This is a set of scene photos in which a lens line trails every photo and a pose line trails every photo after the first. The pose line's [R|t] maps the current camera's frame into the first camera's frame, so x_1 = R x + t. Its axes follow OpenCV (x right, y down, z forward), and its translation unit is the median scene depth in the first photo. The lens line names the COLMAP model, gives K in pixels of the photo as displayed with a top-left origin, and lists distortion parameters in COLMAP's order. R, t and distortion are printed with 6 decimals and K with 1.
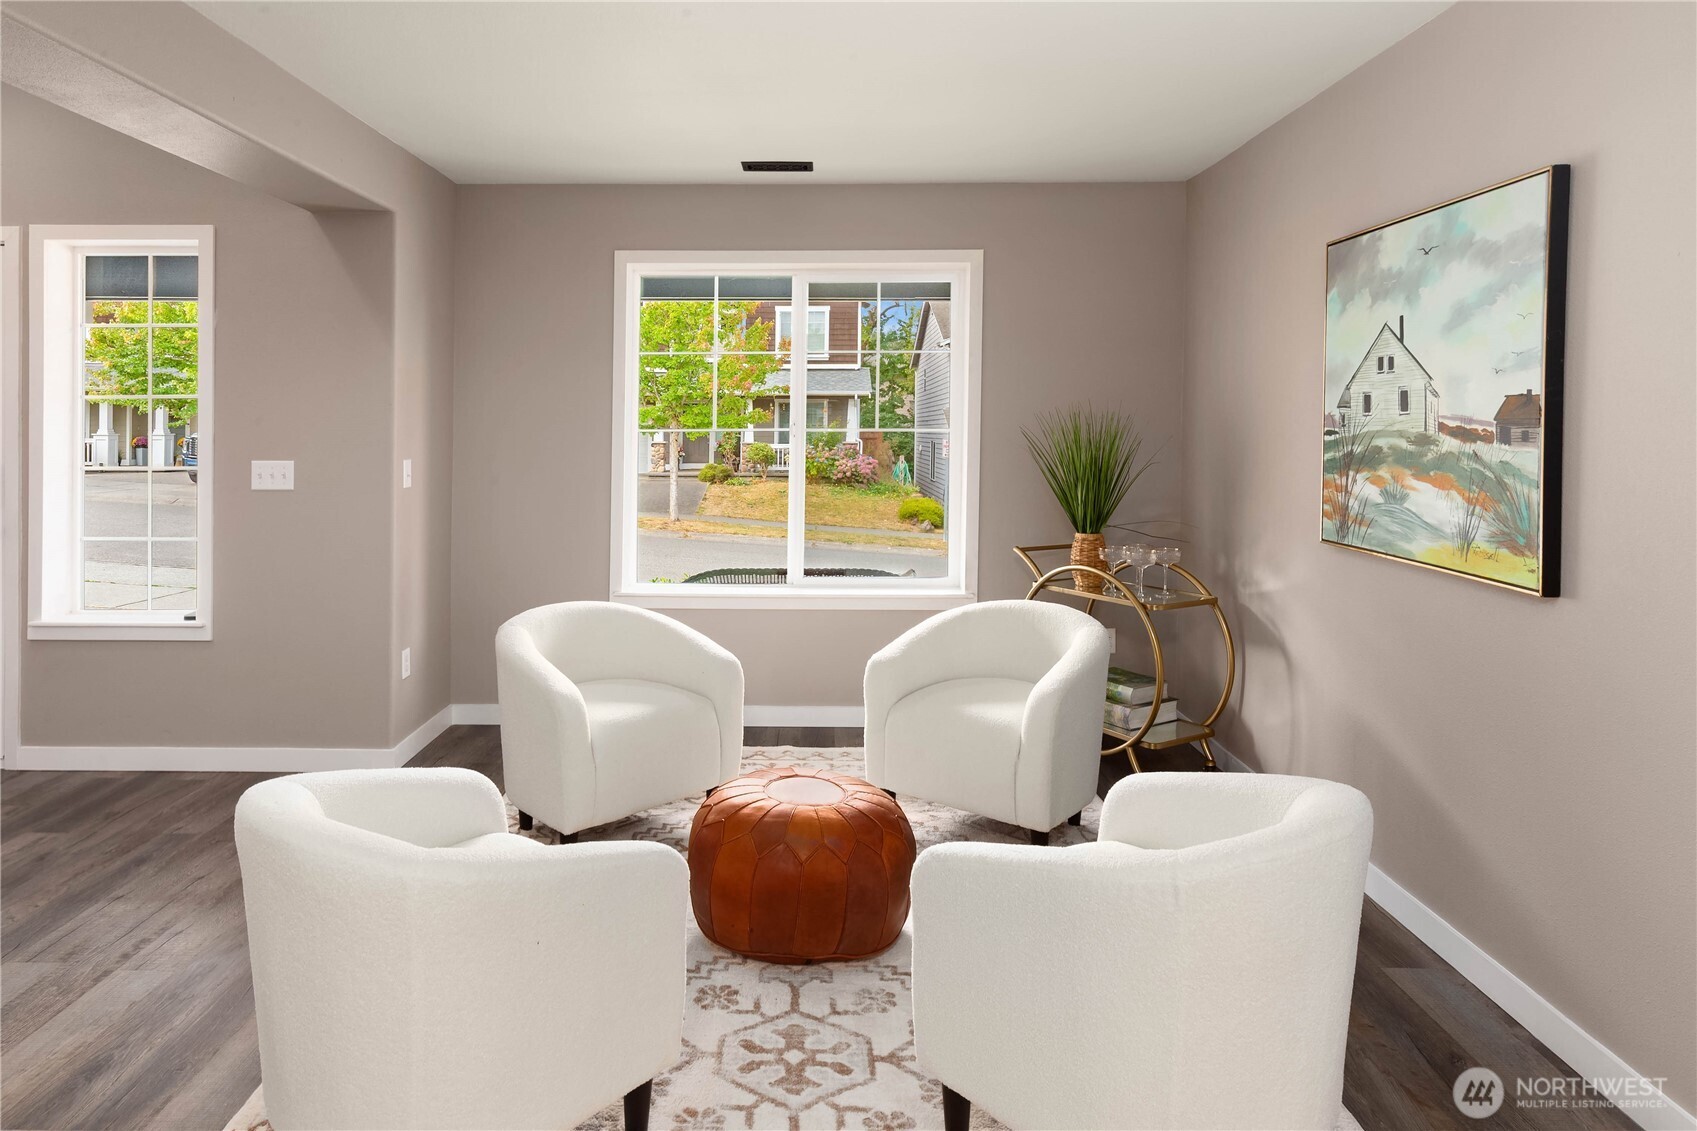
lens RADIAL K [[978.6, 0, 784.9], [0, 978.6, 443.7], [0, 0, 1]] dist [0.001780, -0.001712]
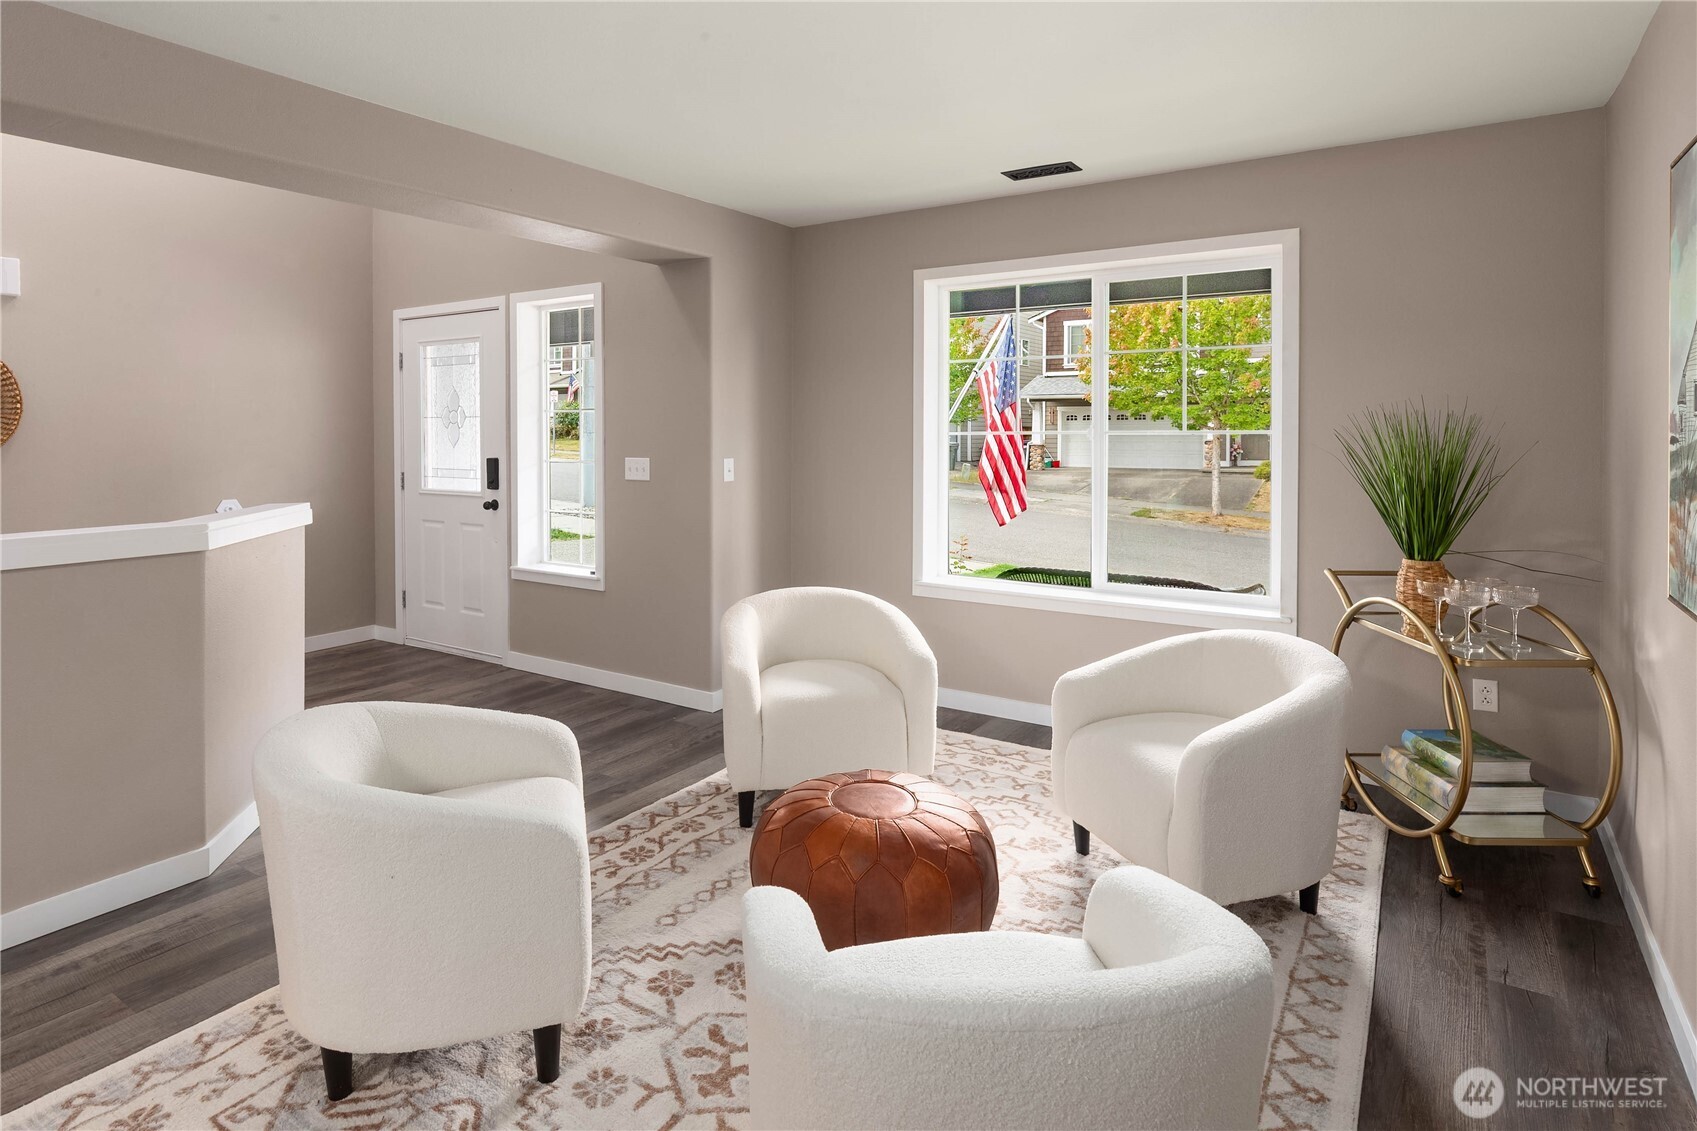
lens RADIAL K [[859.2, 0, 845.1], [0, 859.2, 434.1], [0, 0, 1]] dist [-0.002117, -0.000436]
pose [[0.857226, -0.000732, -0.514940, 0.283186], [-0.003250, 0.999971, -0.006831, -0.007043], [0.514931, 0.007529, 0.857199, 0.146873]]
